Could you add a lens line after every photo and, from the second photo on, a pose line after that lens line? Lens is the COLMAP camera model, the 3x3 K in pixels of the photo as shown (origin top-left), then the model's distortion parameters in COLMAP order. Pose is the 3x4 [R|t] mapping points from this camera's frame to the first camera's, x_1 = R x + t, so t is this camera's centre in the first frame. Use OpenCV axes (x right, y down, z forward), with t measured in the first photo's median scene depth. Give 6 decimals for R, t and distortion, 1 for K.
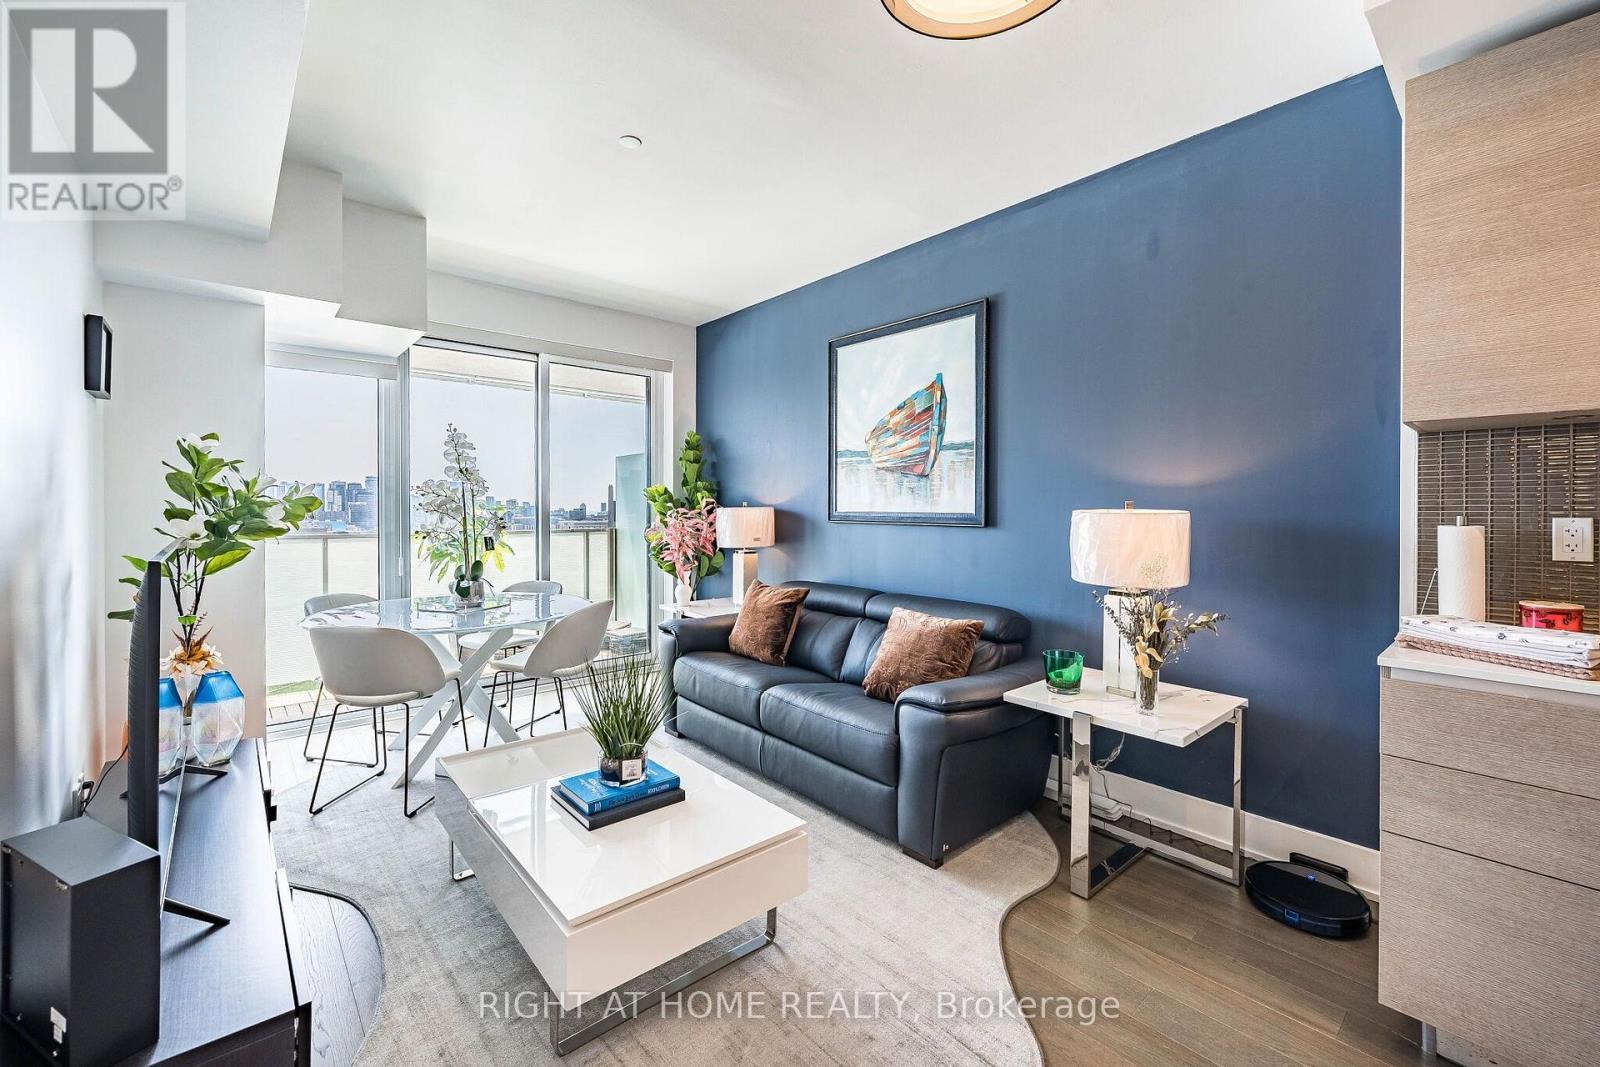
lens RADIAL K [[667.6, 0, 785.8], [0, 667.6, 515.4], [0, 0, 1]] dist [-0.001476, -0.000503]
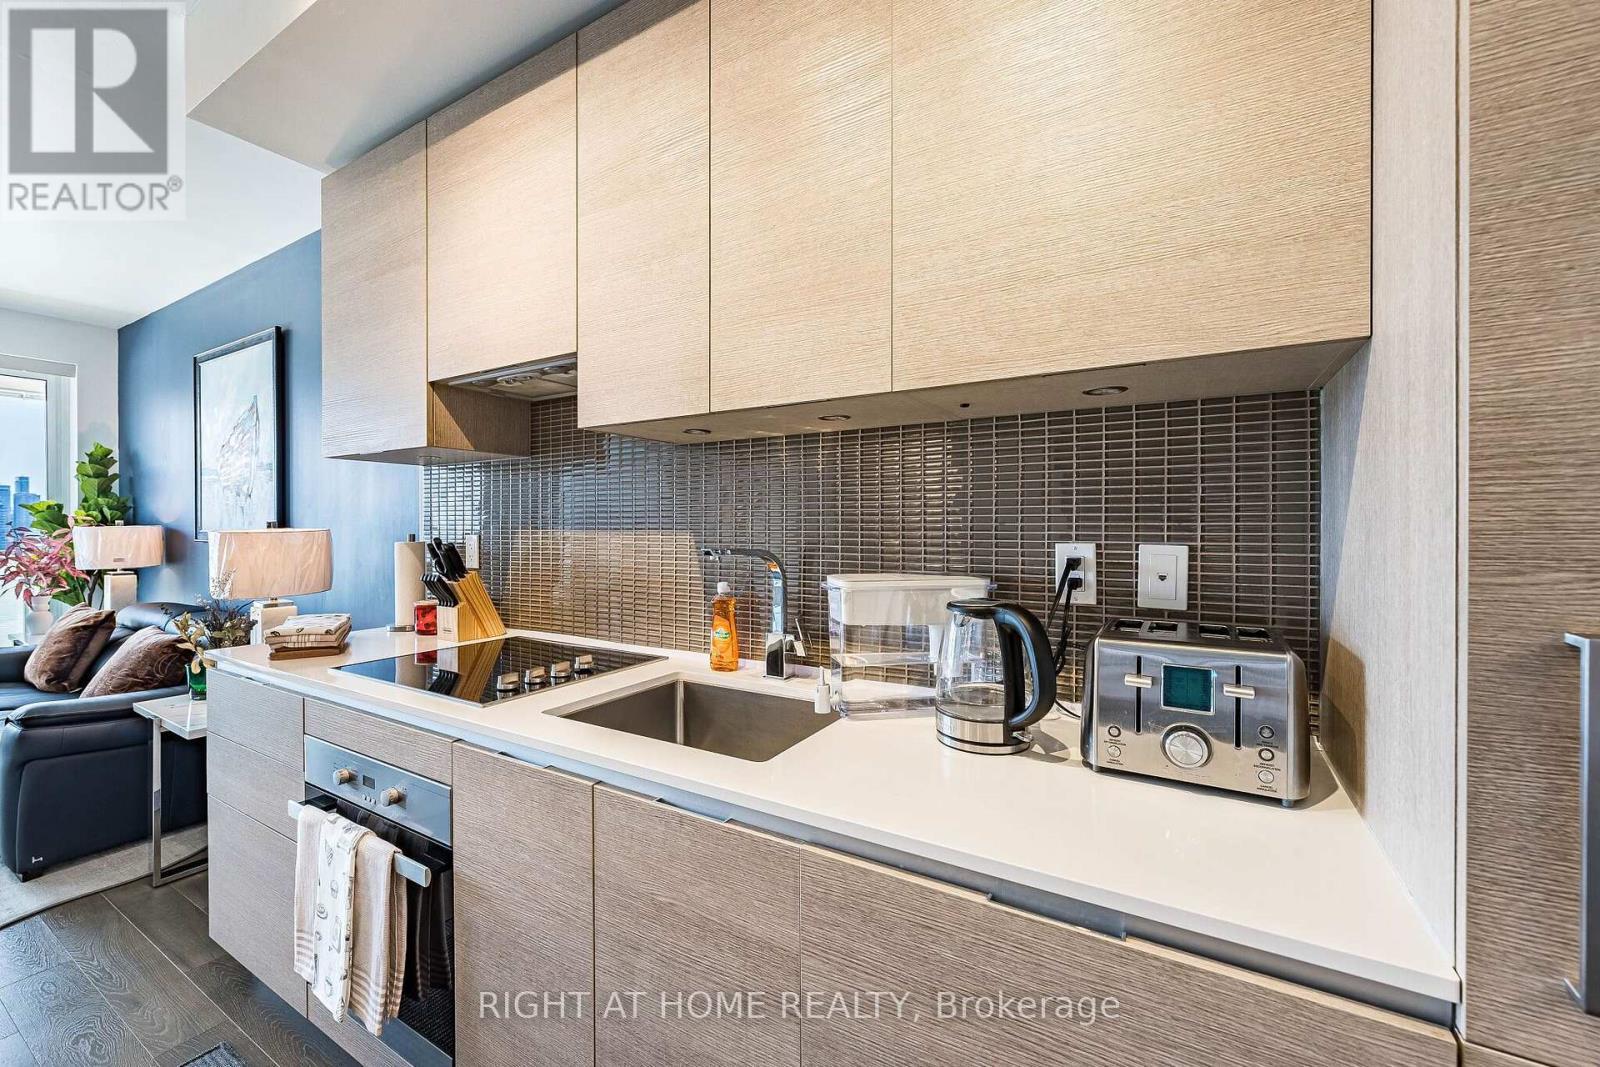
lens RADIAL K [[641.2, 0, 775.7], [0, 641.2, 535.0], [0, 0, 1]] dist [0.000465, -0.001262]
pose [[0.948816, -0.005494, 0.315781, 0.723488], [0.004132, 0.999979, 0.004980, -0.000172], [-0.315801, -0.003420, 0.948819, -0.204015]]
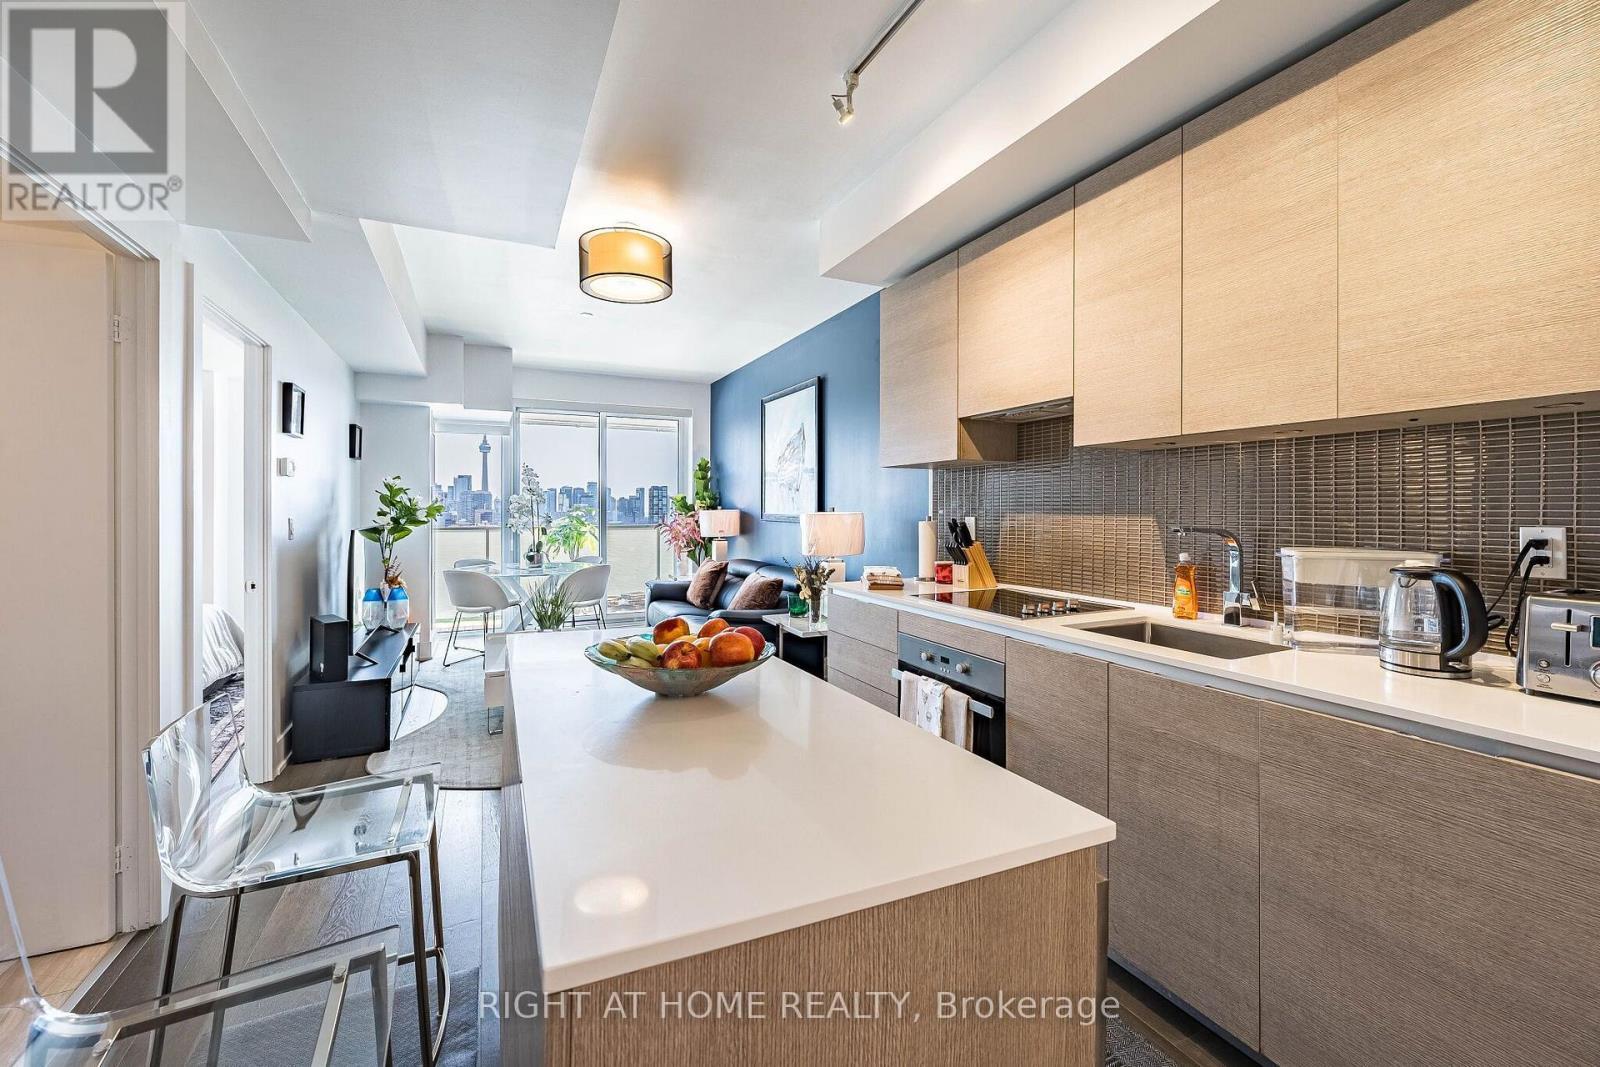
lens RADIAL K [[641.2, 0, 786.0], [0, 641.2, 511.7], [0, 0, 1]] dist [0.000465, -0.001262]
pose [[0.966064, 0.000492, -0.258301, 0.615129], [-0.002188, 0.999978, -0.006278, 0.000489], [0.258292, 0.006630, 0.966044, -0.467901]]
